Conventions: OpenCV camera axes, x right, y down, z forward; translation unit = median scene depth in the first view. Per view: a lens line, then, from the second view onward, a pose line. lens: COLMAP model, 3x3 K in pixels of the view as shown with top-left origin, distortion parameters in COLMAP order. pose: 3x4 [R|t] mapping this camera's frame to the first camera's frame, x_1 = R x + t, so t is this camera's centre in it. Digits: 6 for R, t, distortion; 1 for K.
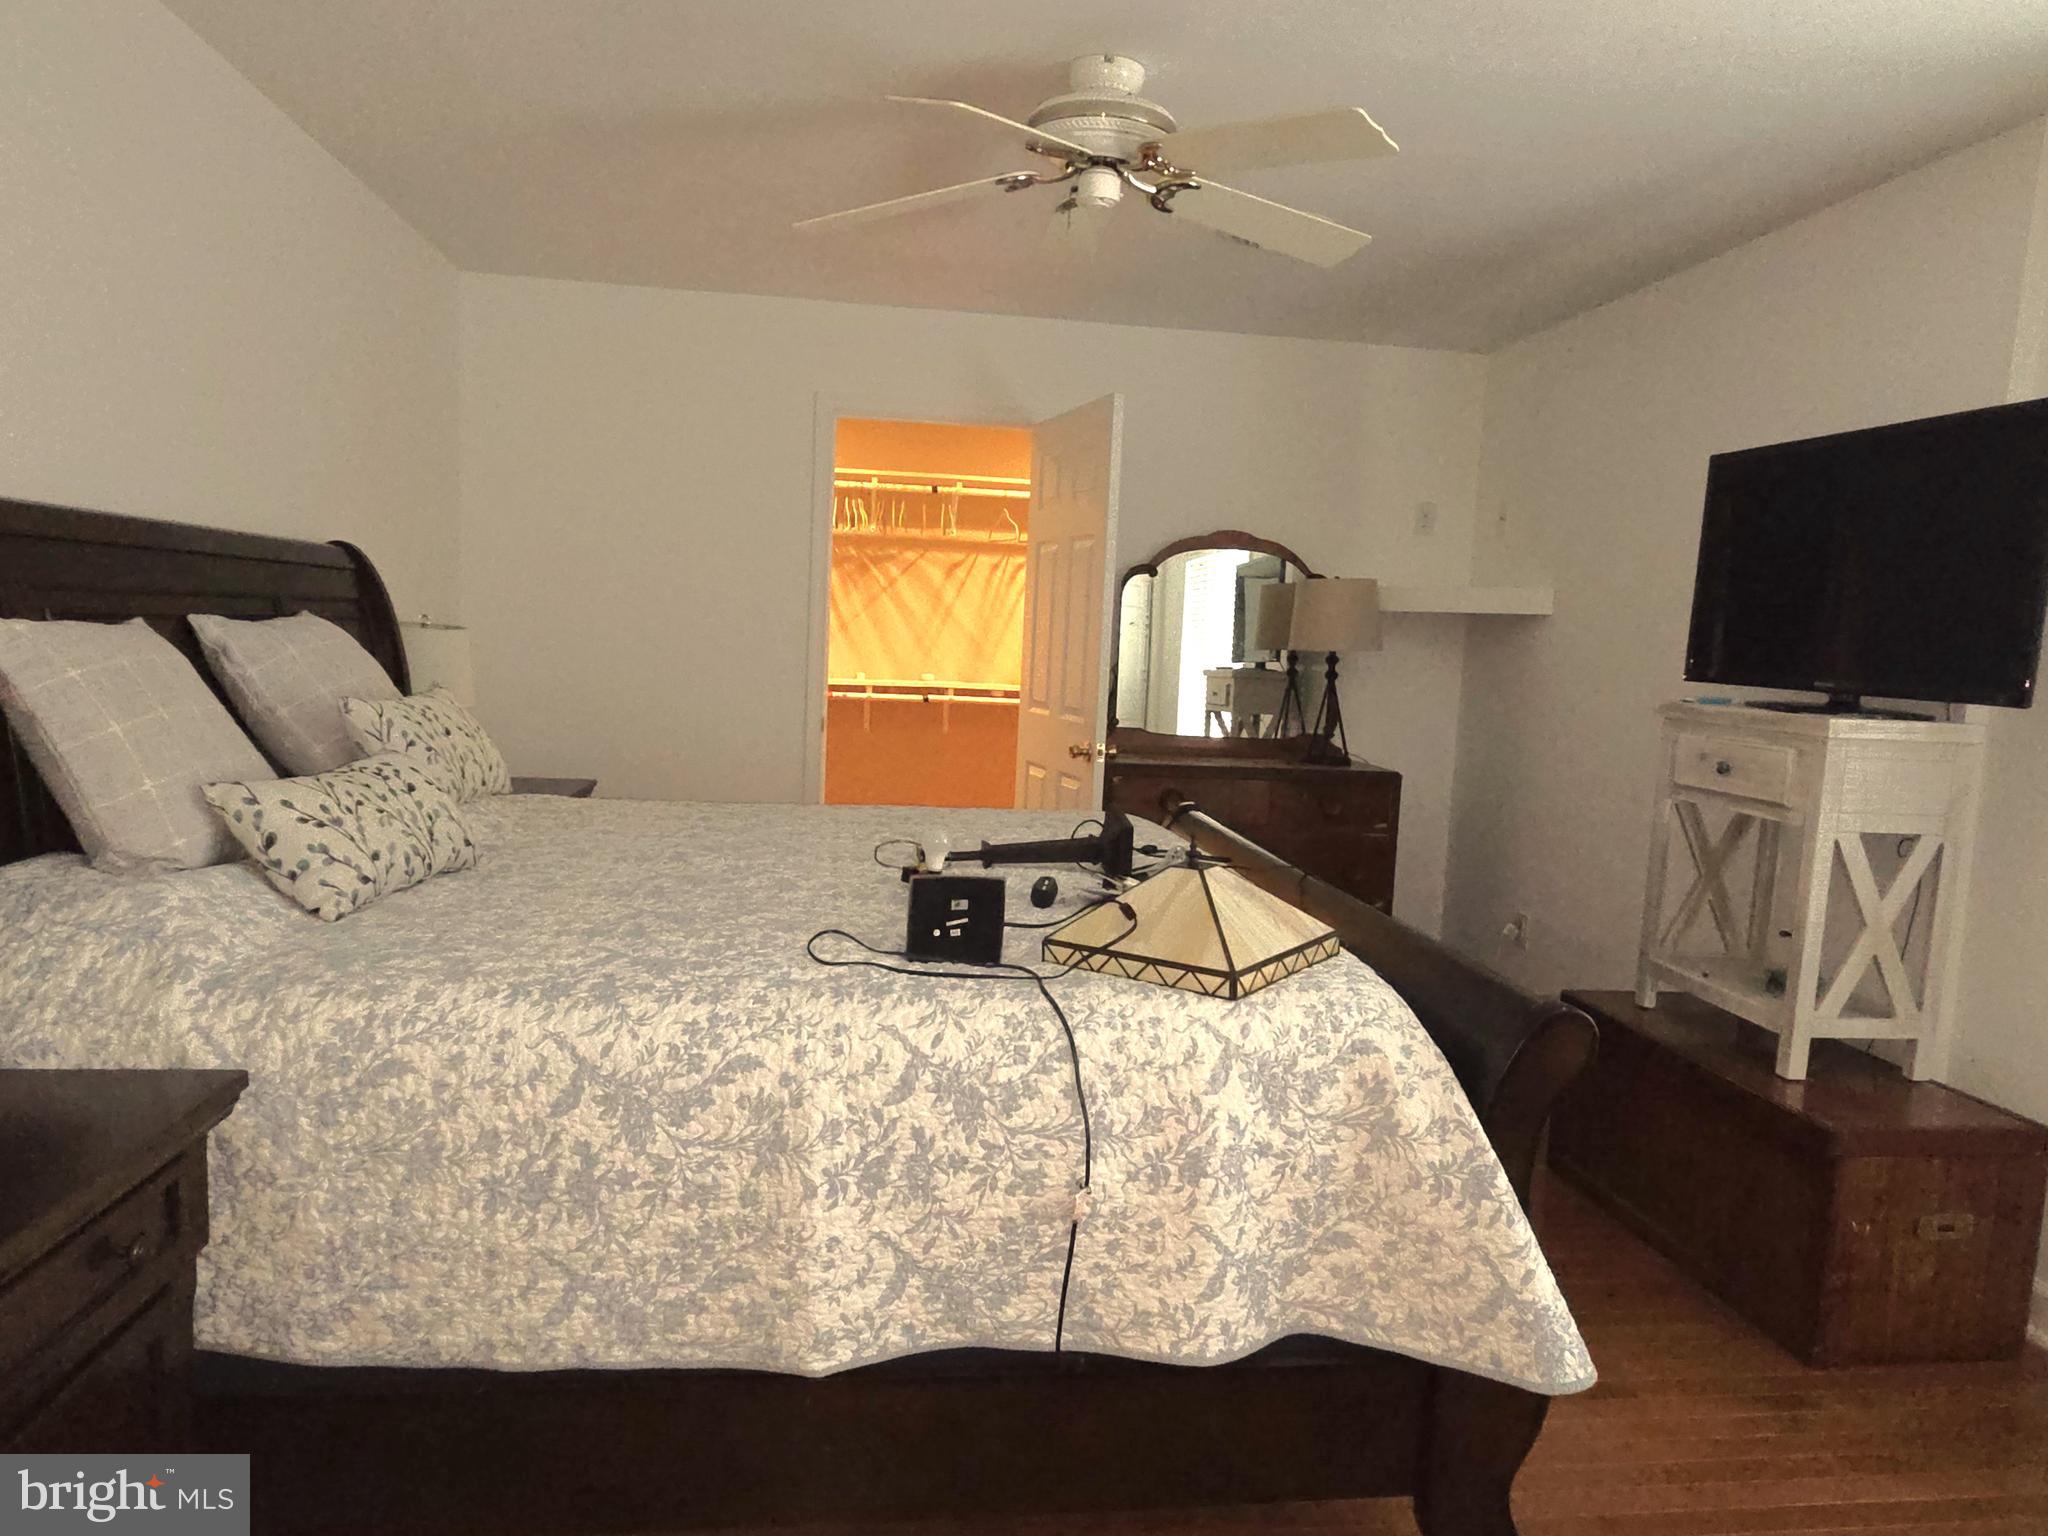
lens RADIAL K [[1297.5, 0, 1025.0], [0, 1297.5, 769.8], [0, 0, 1]] dist [0.005315, -0.000156]
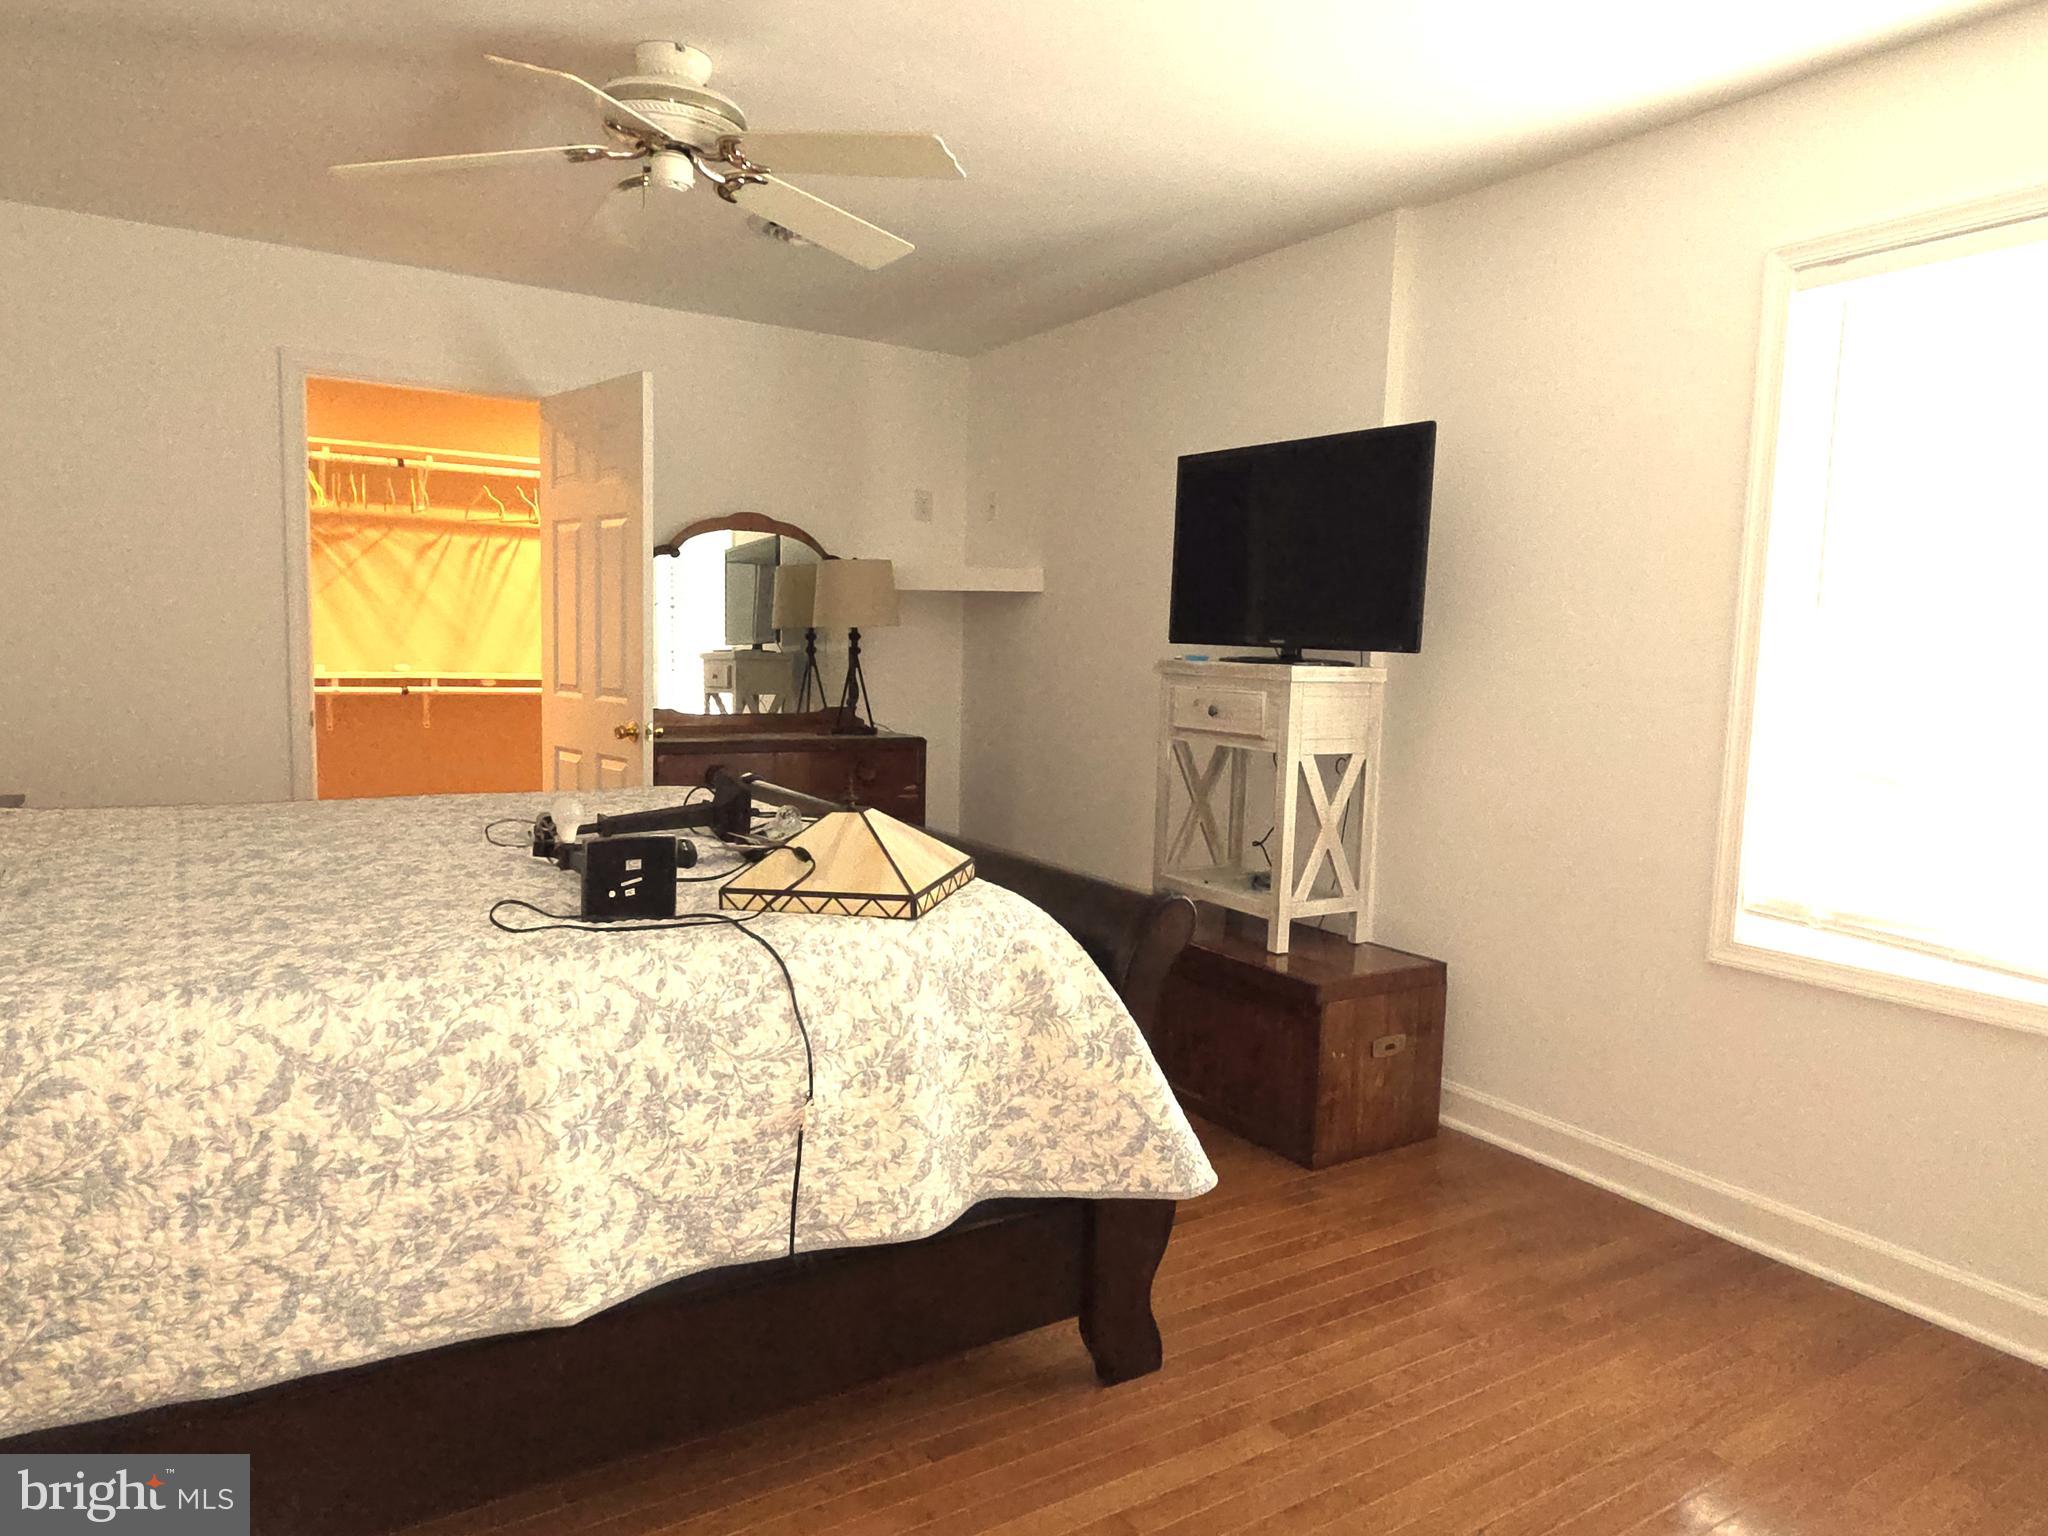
lens RADIAL K [[1297.5, 0, 1024.9], [0, 1297.5, 768.5], [0, 0, 1]] dist [0.005315, -0.000156]
pose [[0.910695, -0.061832, 0.408425, -0.209131], [0.058866, 0.998069, 0.019841, 0.029577], [-0.408863, 0.005973, 0.912576, -0.074712]]
